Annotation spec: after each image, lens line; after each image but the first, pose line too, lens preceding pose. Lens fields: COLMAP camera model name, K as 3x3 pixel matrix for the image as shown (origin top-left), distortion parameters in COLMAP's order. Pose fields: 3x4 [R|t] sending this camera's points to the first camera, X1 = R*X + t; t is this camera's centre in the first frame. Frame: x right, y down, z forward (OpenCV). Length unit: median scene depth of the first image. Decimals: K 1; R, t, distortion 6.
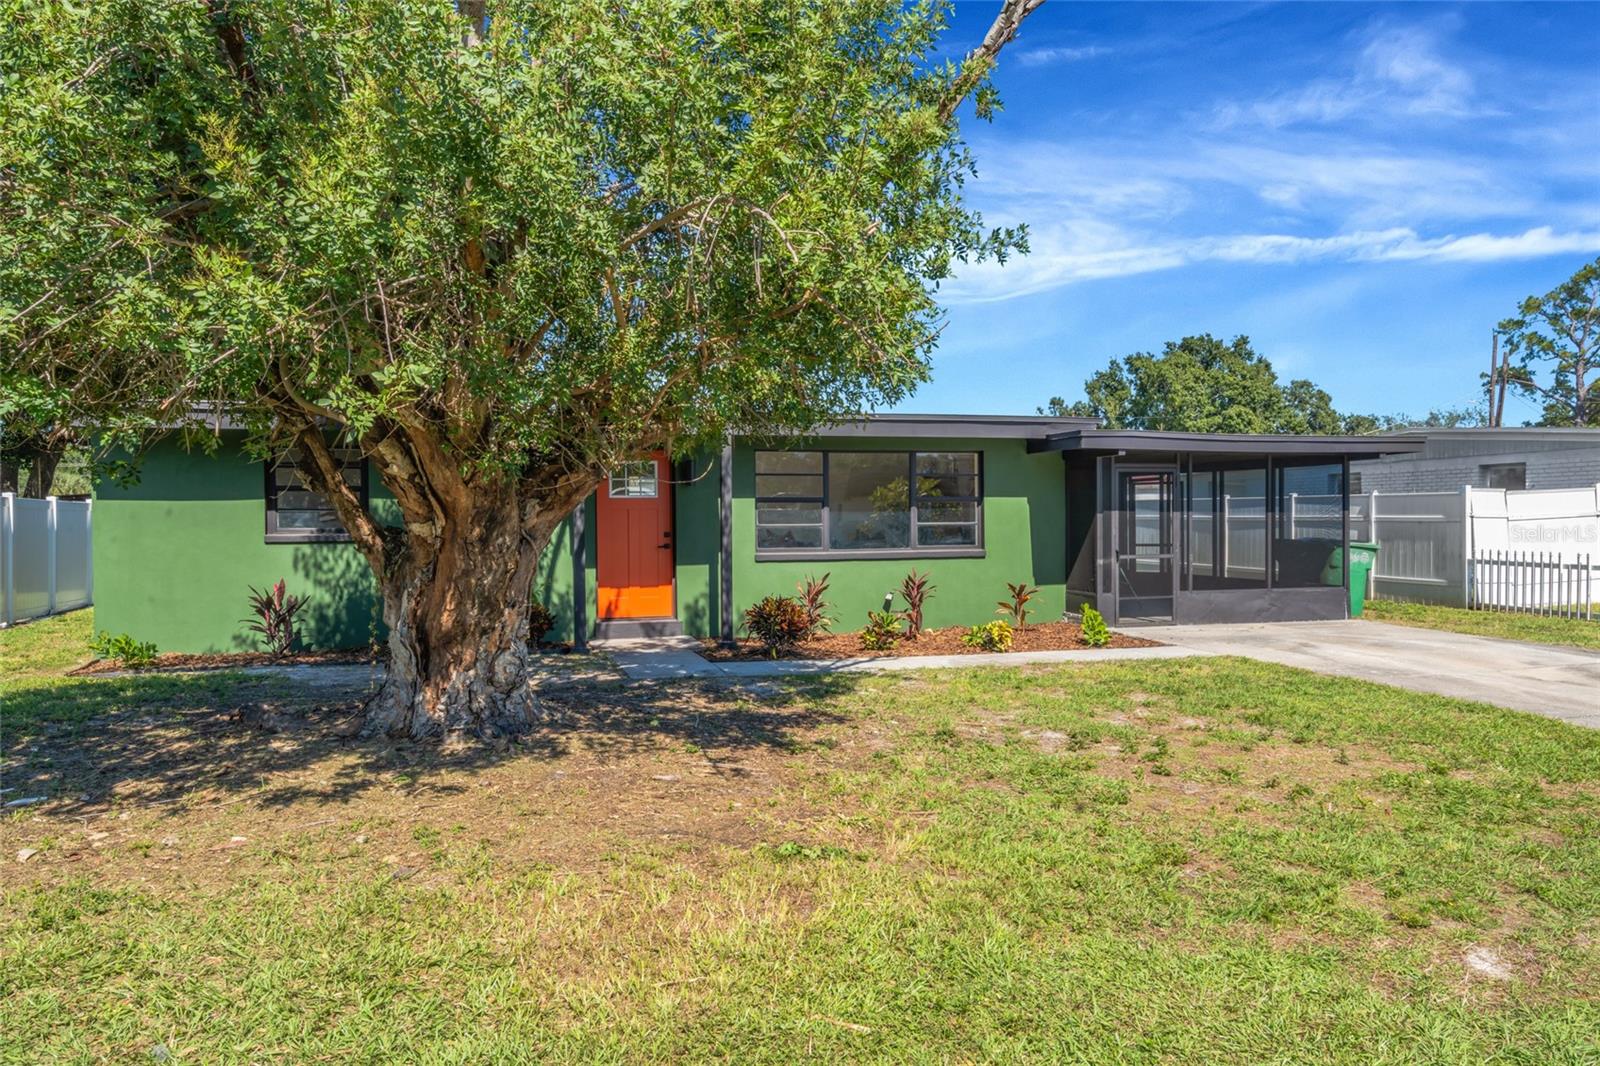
lens RADIAL K [[1151.8, 0, 800.0], [0, 1151.8, 533.0], [0, 0, 1]] dist [-0.001780, 0.001613]
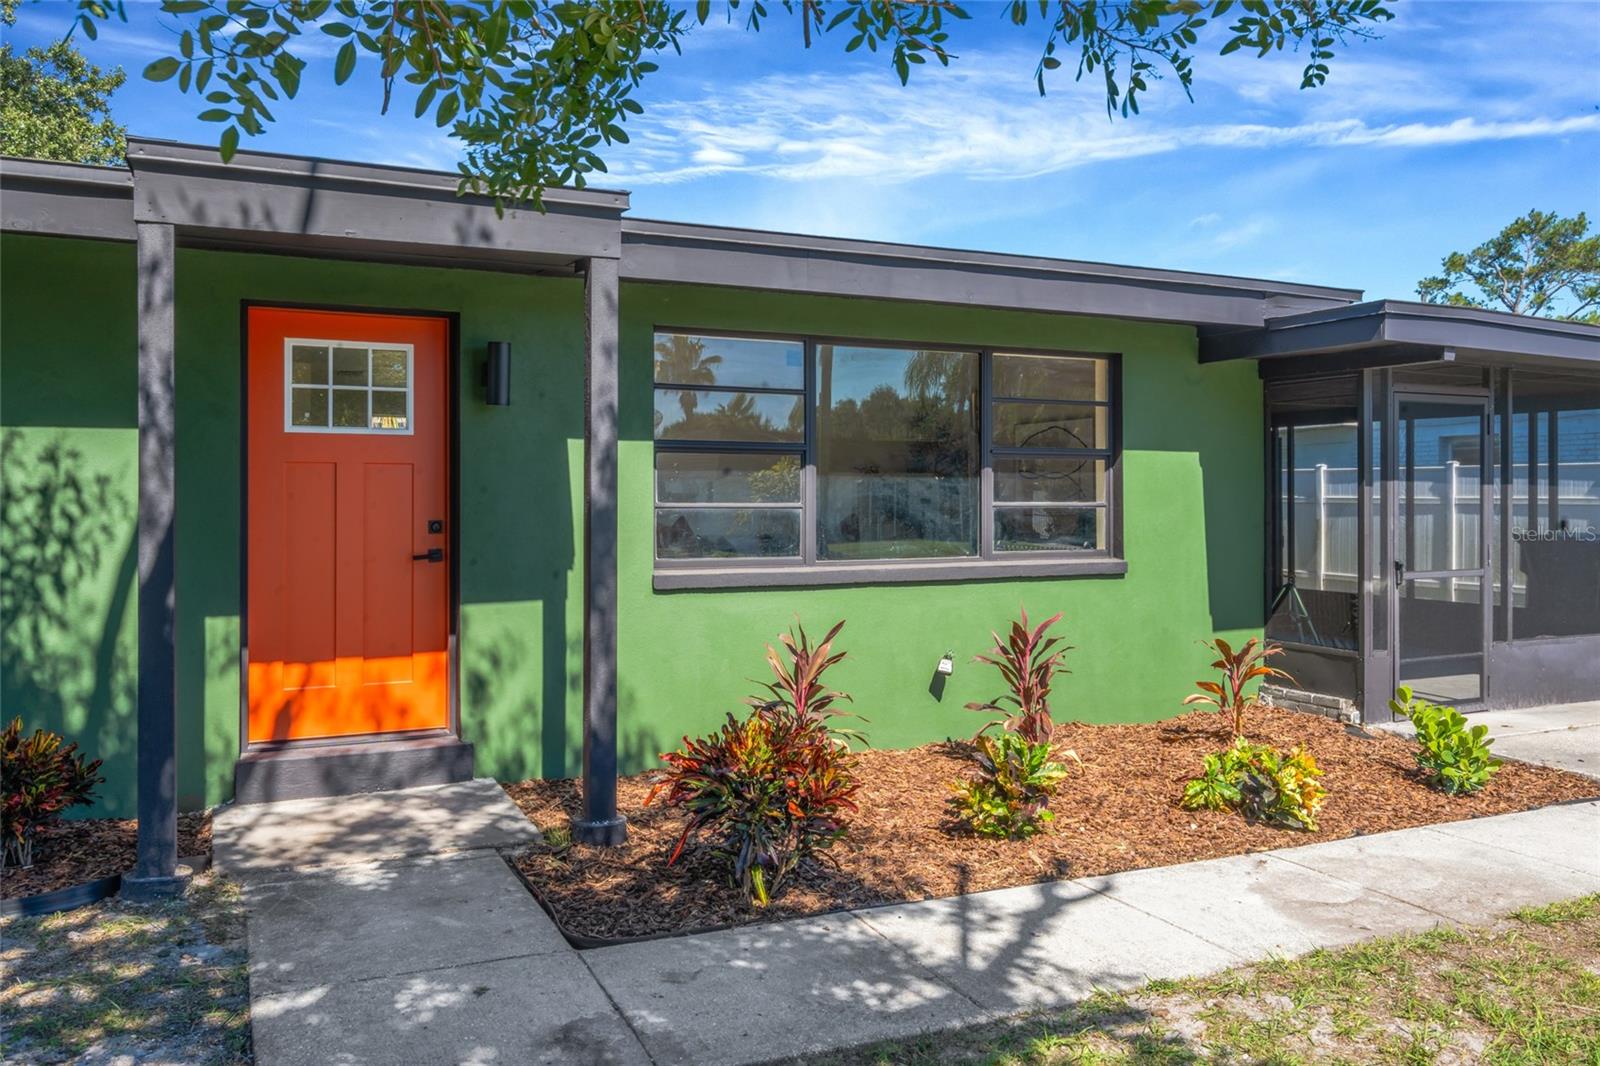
lens RADIAL K [[1236.2, 0, 800.8], [0, 1236.2, 503.9], [0, 0, 1]] dist [-0.002380, -0.003717]
pose [[0.986230, 0.007470, 0.165213, -0.058156], [-0.006089, 0.999942, -0.008869, -0.003558], [-0.165270, 0.007741, 0.986218, 0.526463]]
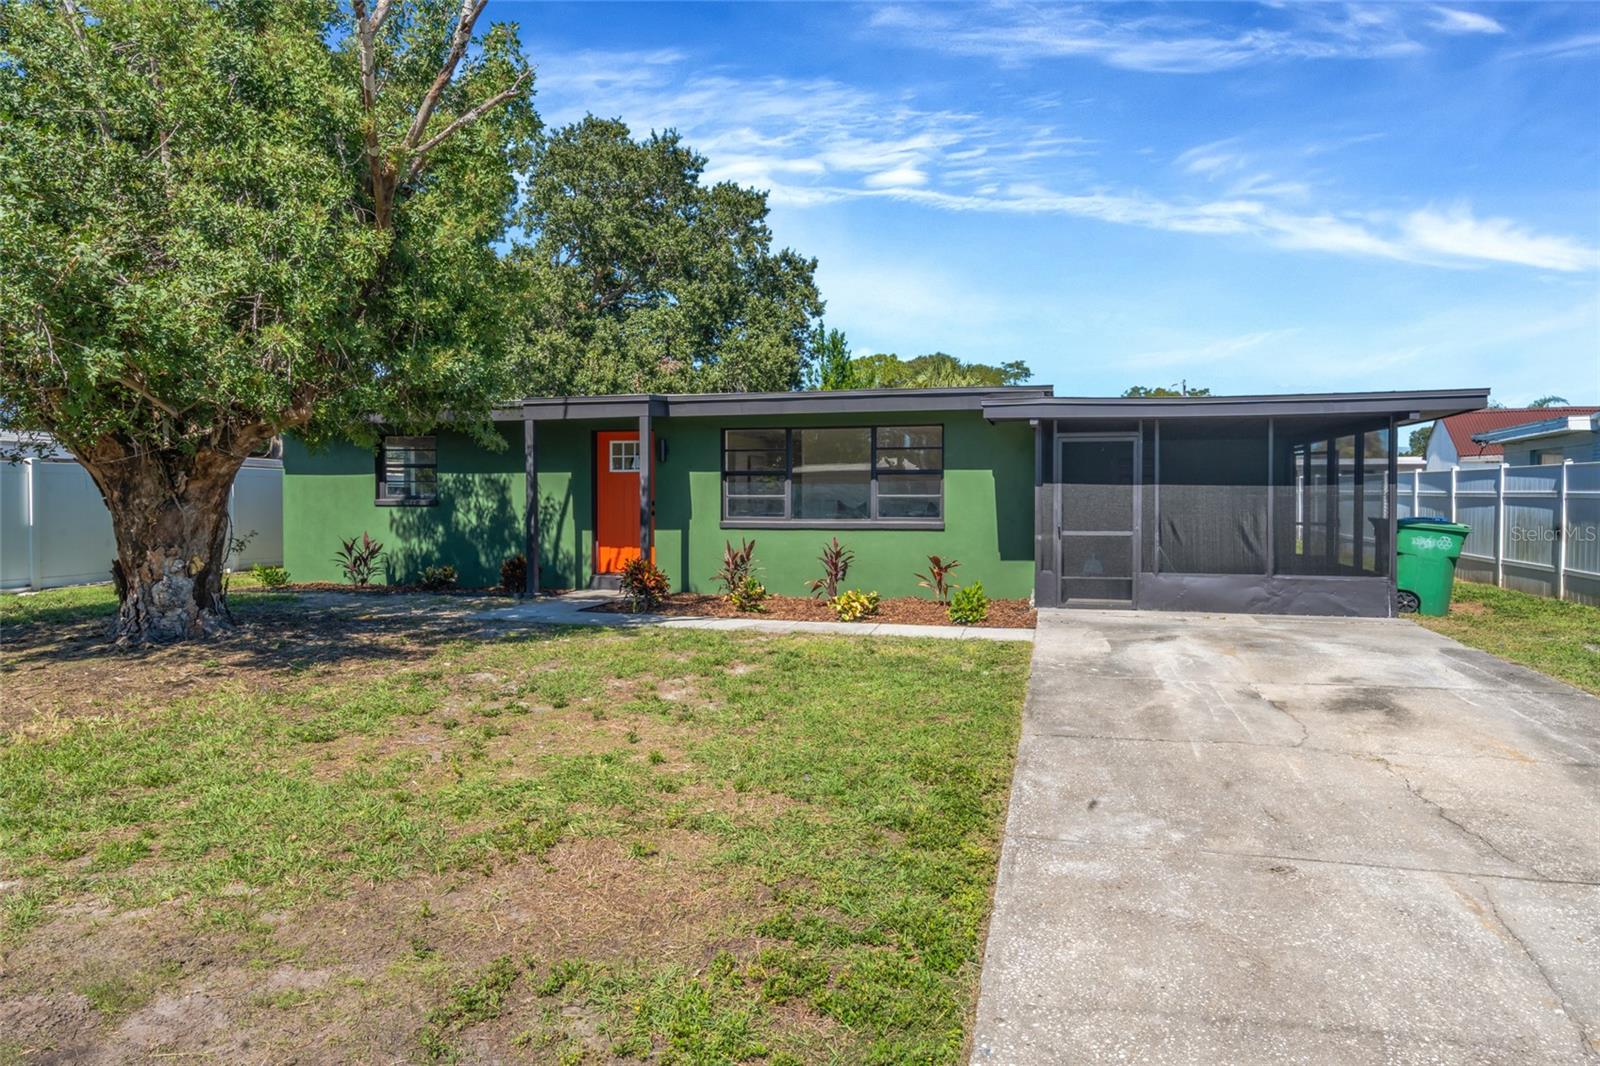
lens RADIAL K [[1044.6, 0, 800.0], [0, 1044.6, 533.0], [0, 0, 1]] dist [0.004505, 0.000787]
pose [[0.860087, 0.024824, -0.509543, 0.524803], [-0.012364, 0.999536, 0.027825, -0.000108], [0.509997, -0.017632, 0.859995, 0.160090]]
